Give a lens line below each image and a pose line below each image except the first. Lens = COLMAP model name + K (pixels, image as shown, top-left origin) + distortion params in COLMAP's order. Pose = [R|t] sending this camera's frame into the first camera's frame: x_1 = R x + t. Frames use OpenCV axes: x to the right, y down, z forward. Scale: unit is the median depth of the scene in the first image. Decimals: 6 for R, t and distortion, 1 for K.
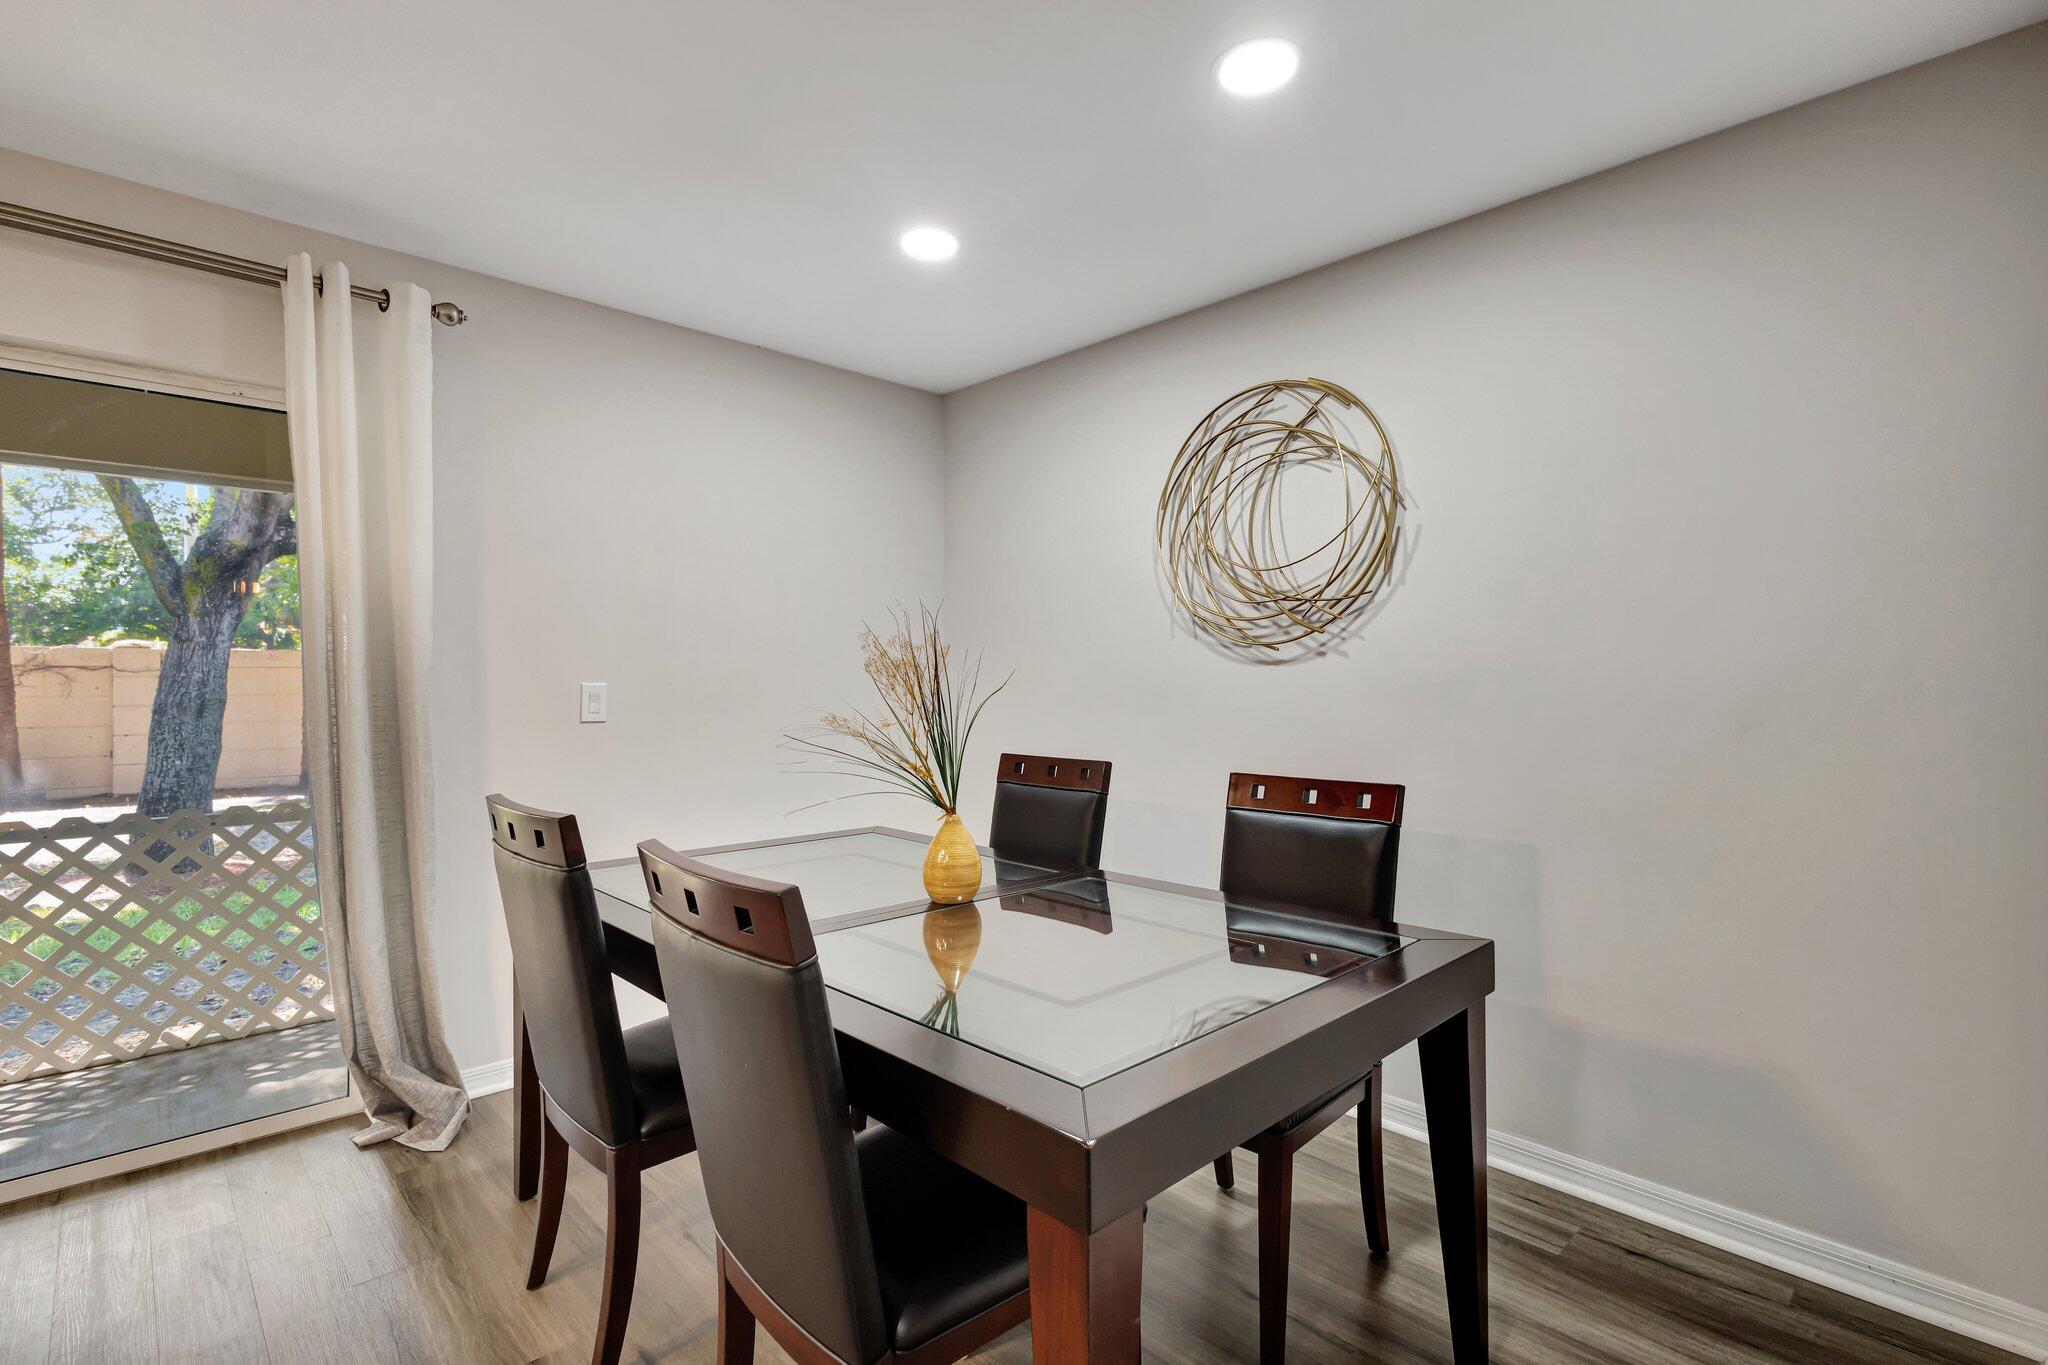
lens RADIAL K [[952.9, 0, 1028.6], [0, 952.9, 680.9], [0, 0, 1]] dist [0.020415, -0.009673]
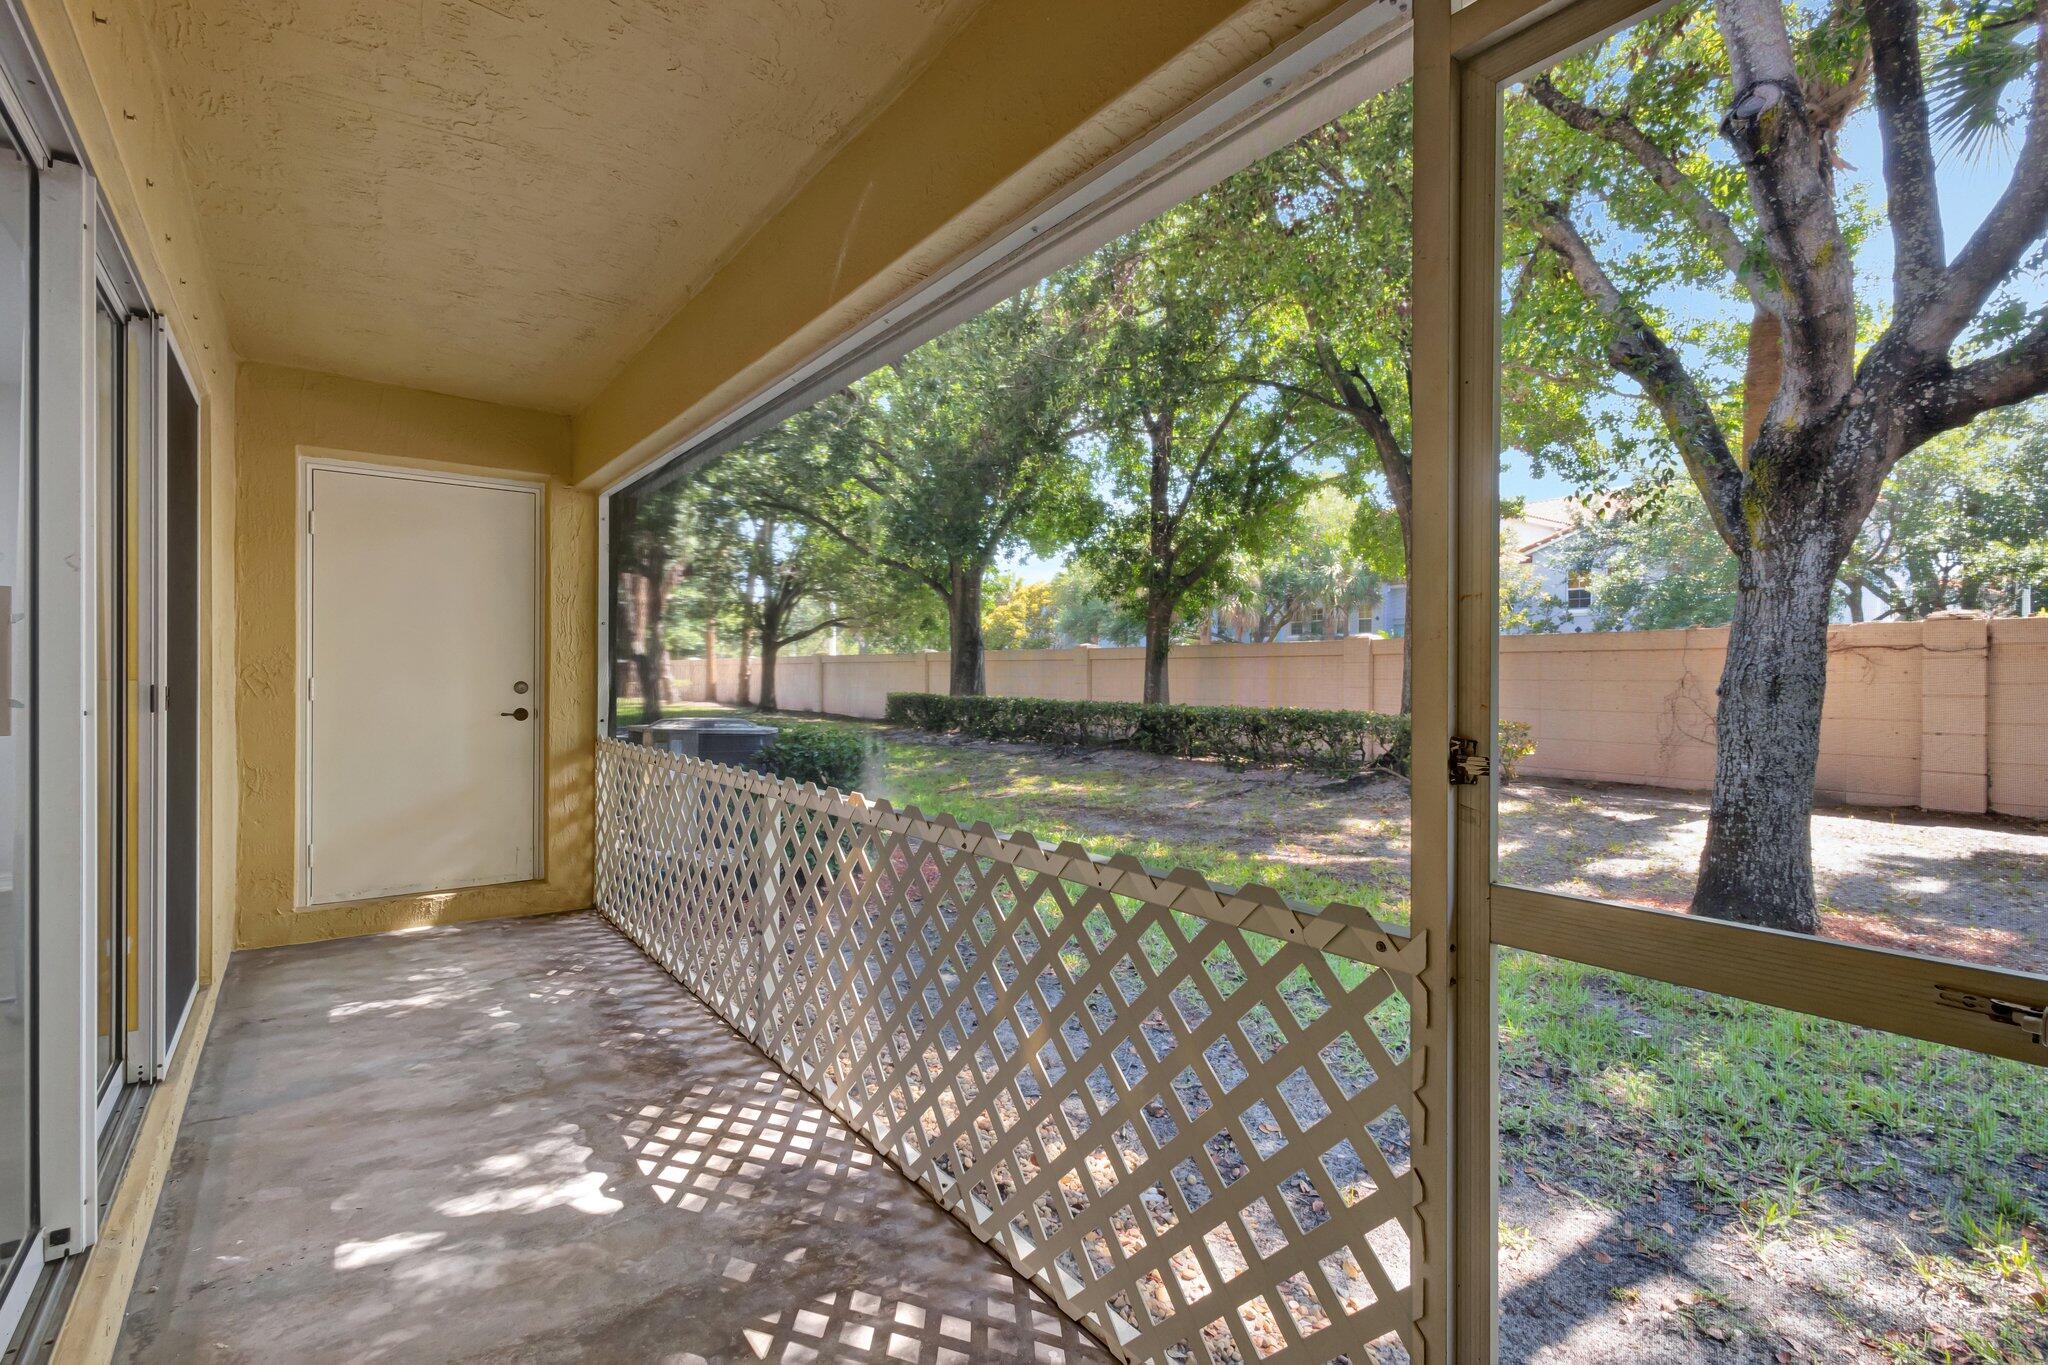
lens RADIAL K [[952.9, 0, 1028.6], [0, 952.9, 680.9], [0, 0, 1]] dist [0.020415, -0.009673]
pose [[-0.113438, 0.001071, -0.993544, -0.142004], [-0.003859, 0.999991, 0.001518, 0.024526], [0.993538, 0.004006, -0.113433, 0.568300]]
